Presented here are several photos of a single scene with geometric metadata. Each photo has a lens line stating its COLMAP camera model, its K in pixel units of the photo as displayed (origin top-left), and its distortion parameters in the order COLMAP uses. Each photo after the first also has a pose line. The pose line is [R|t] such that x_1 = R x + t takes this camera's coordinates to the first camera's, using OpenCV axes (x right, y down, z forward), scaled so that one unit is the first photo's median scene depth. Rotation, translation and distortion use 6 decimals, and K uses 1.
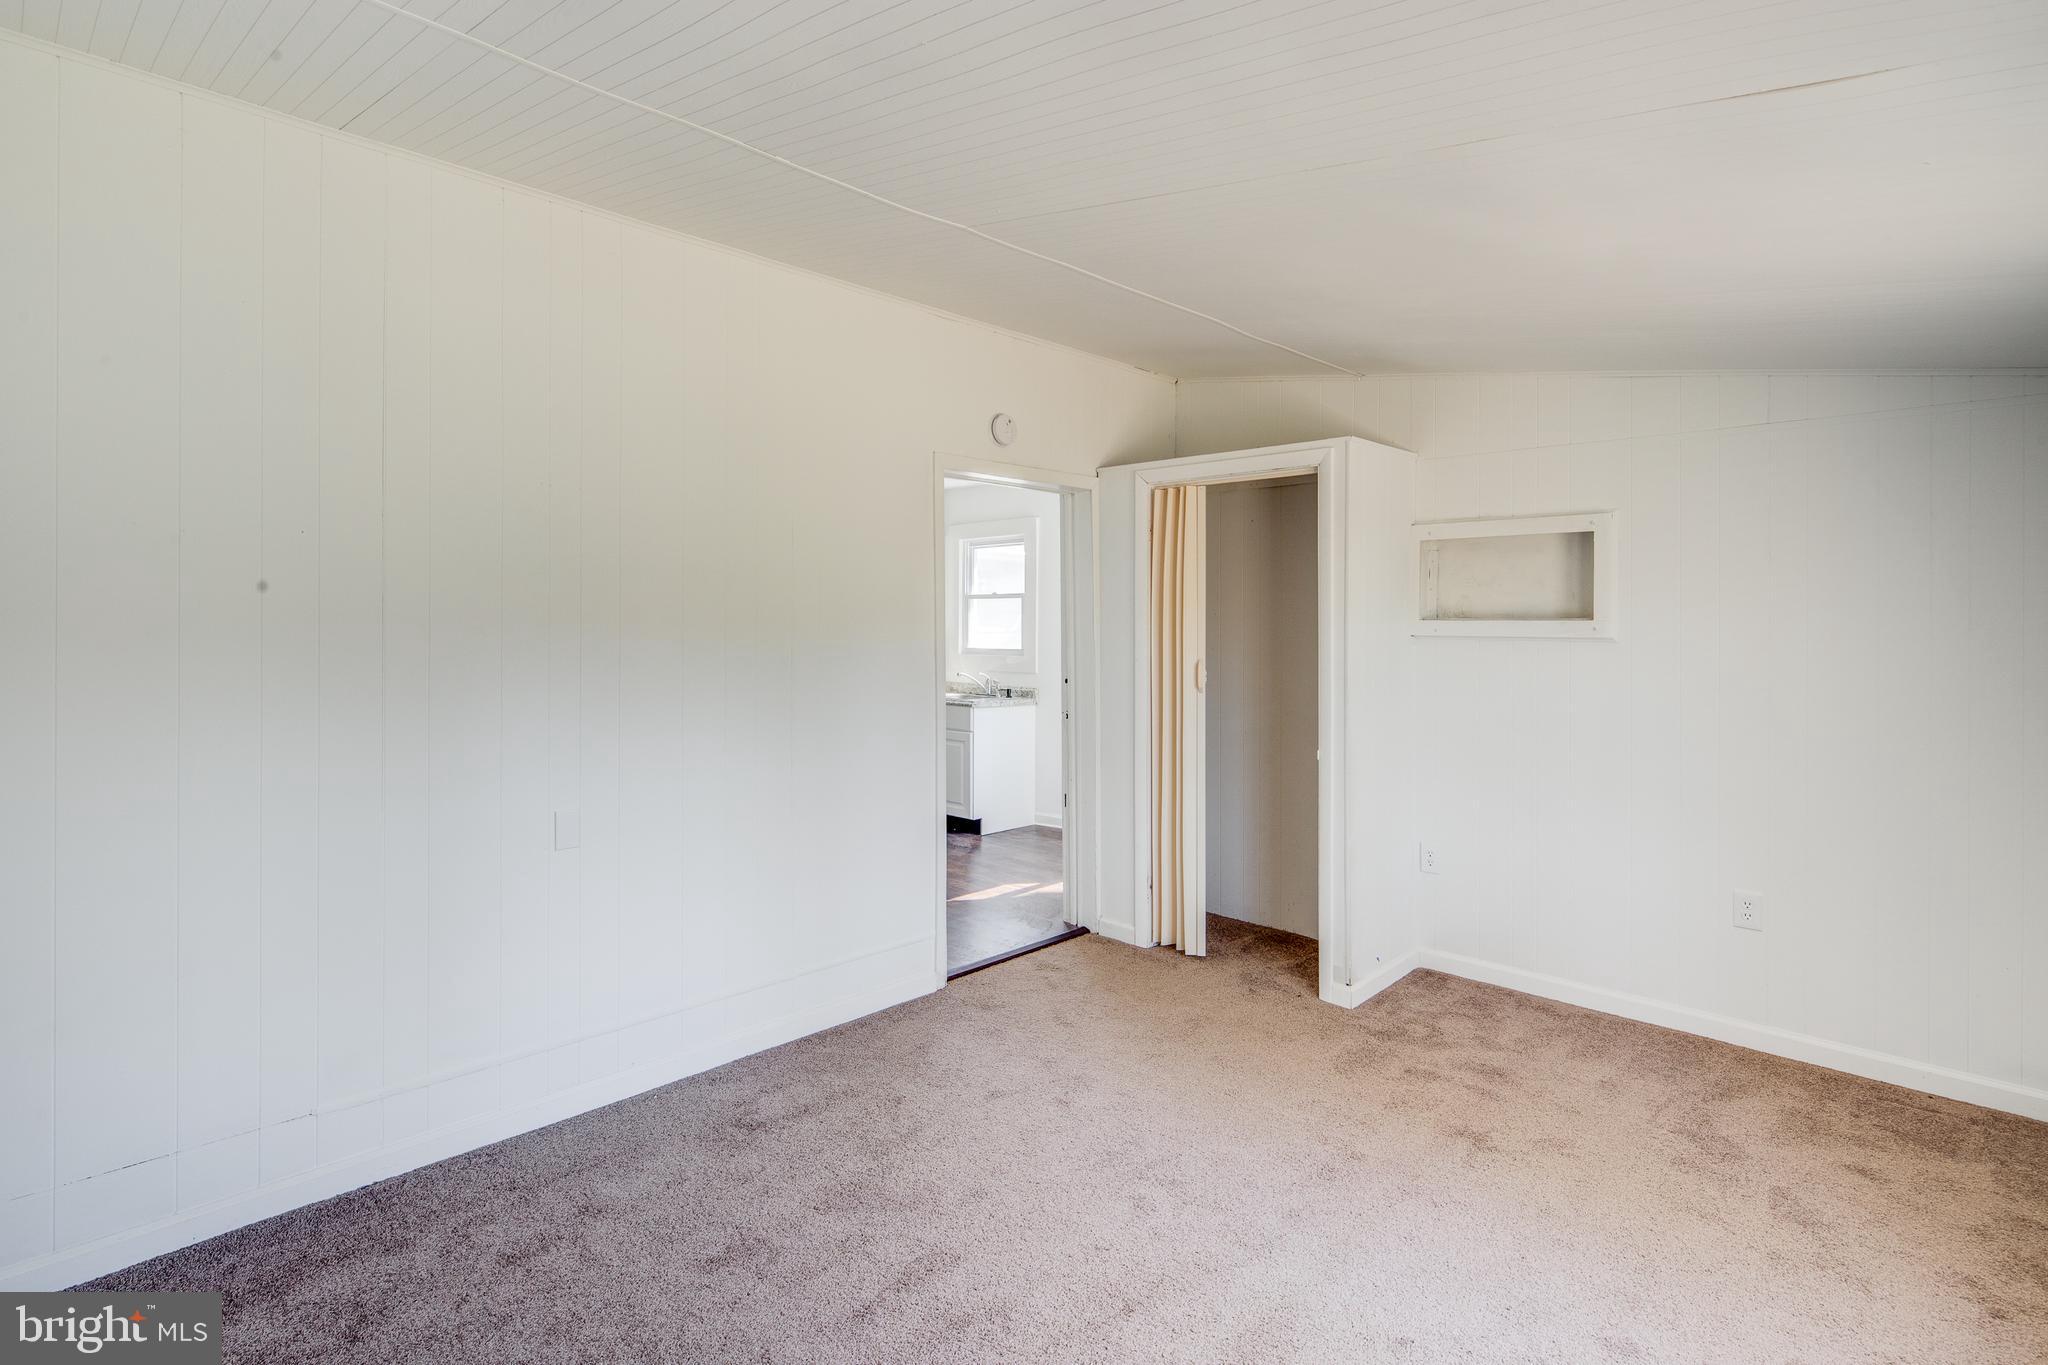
lens RADIAL K [[997.3, 0, 1024.3], [0, 997.3, 624.9], [0, 0, 1]] dist [0.002774, -0.000206]
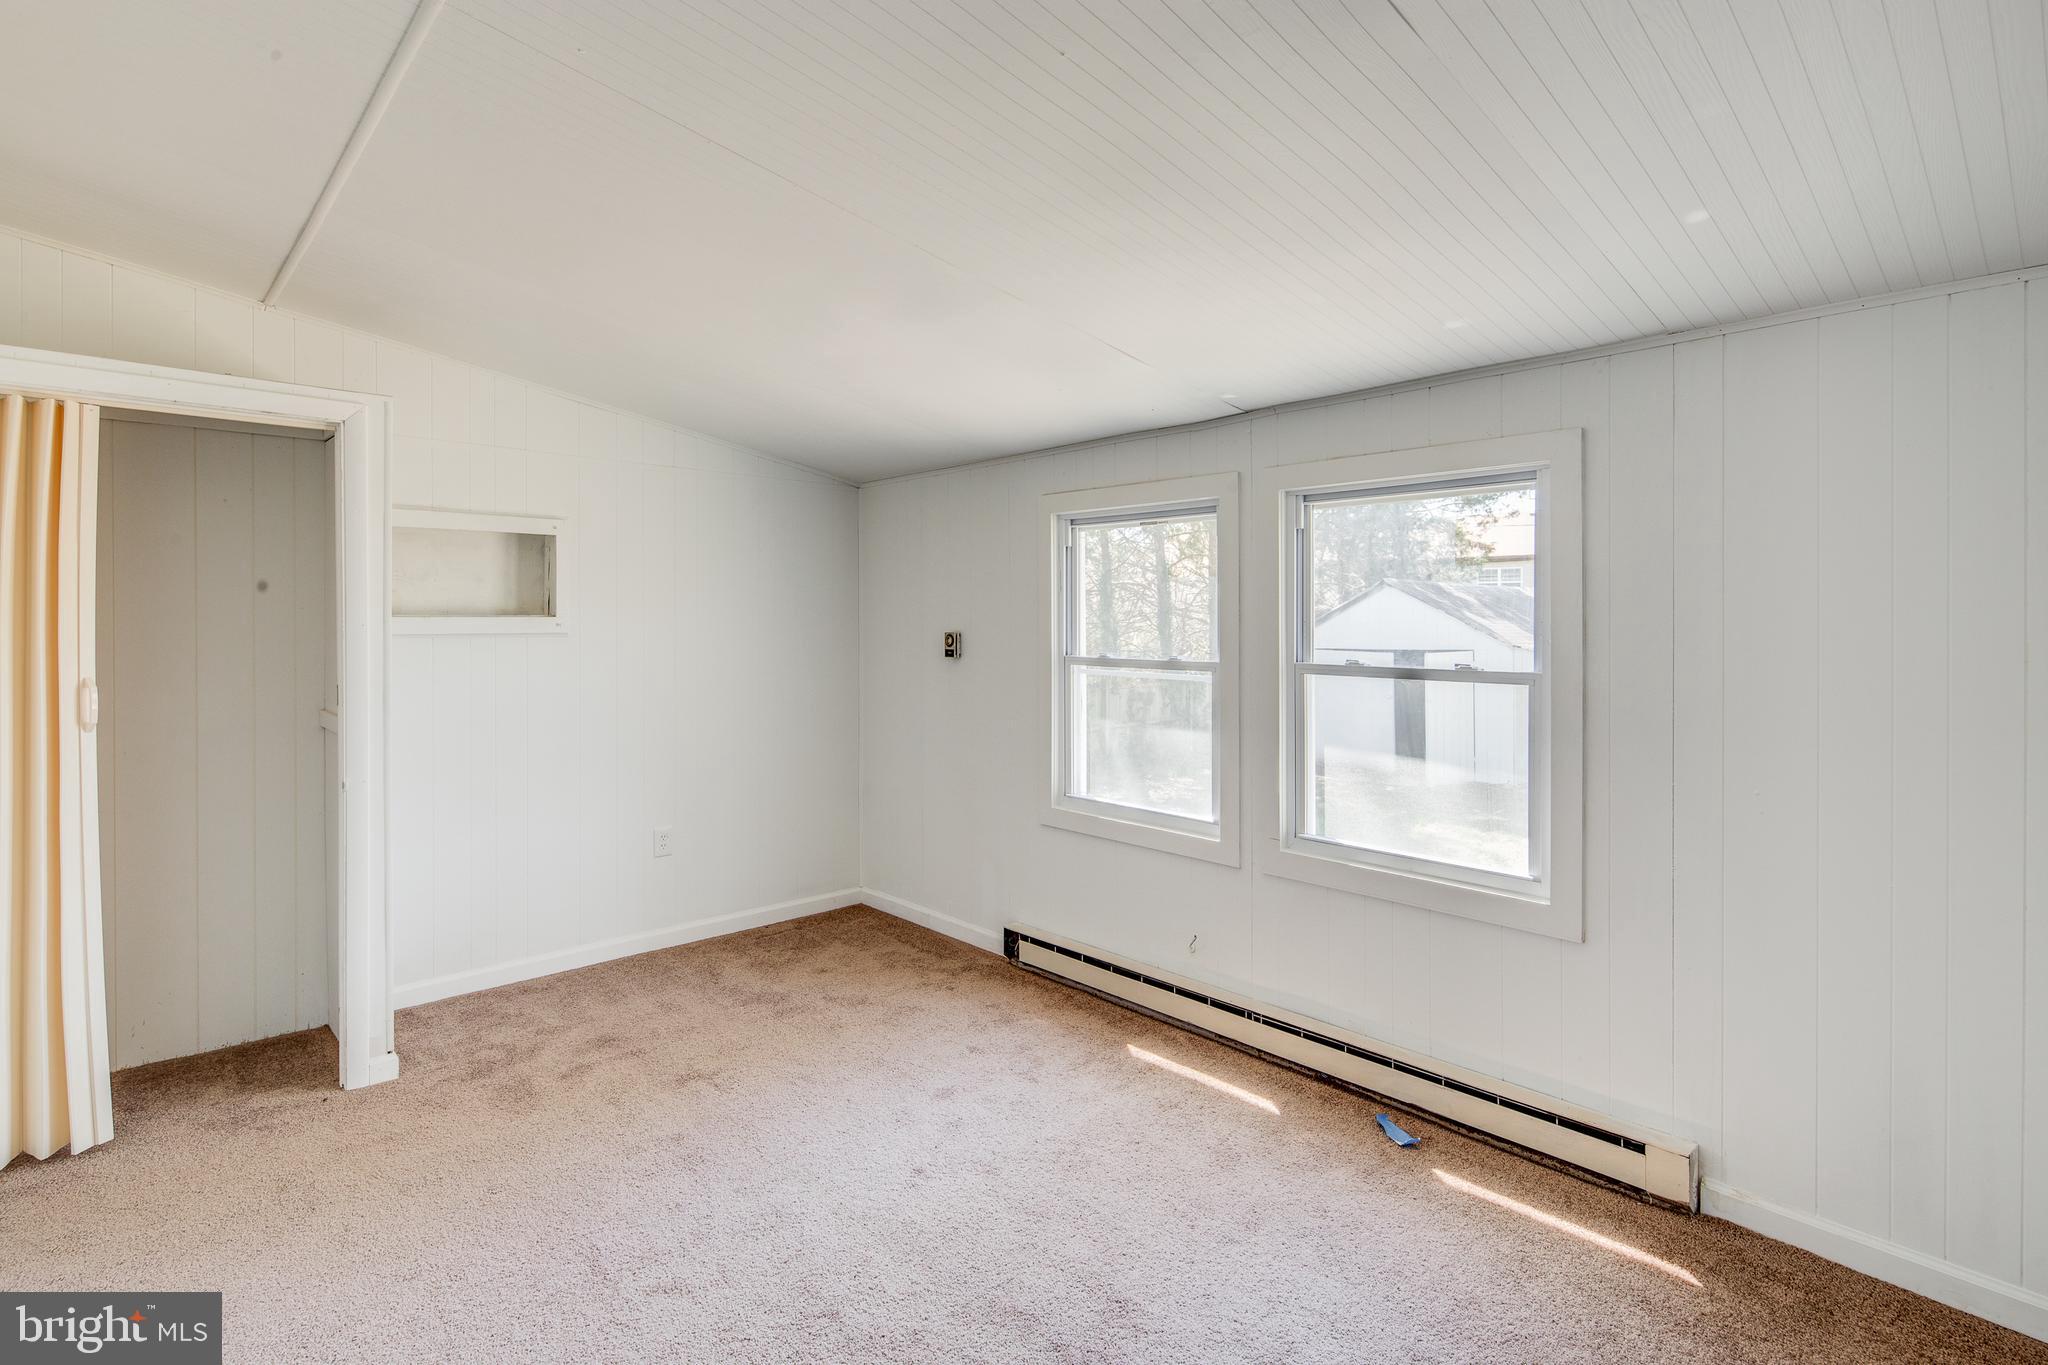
lens RADIAL K [[997.3, 0, 1024.3], [0, 997.3, 624.9], [0, 0, 1]] dist [0.002774, -0.000206]
pose [[0.041541, -0.005936, 0.999119, -0.496566], [0.003404, 0.999977, 0.005800, -0.000323], [-0.999131, 0.003160, 0.041560, 0.440153]]
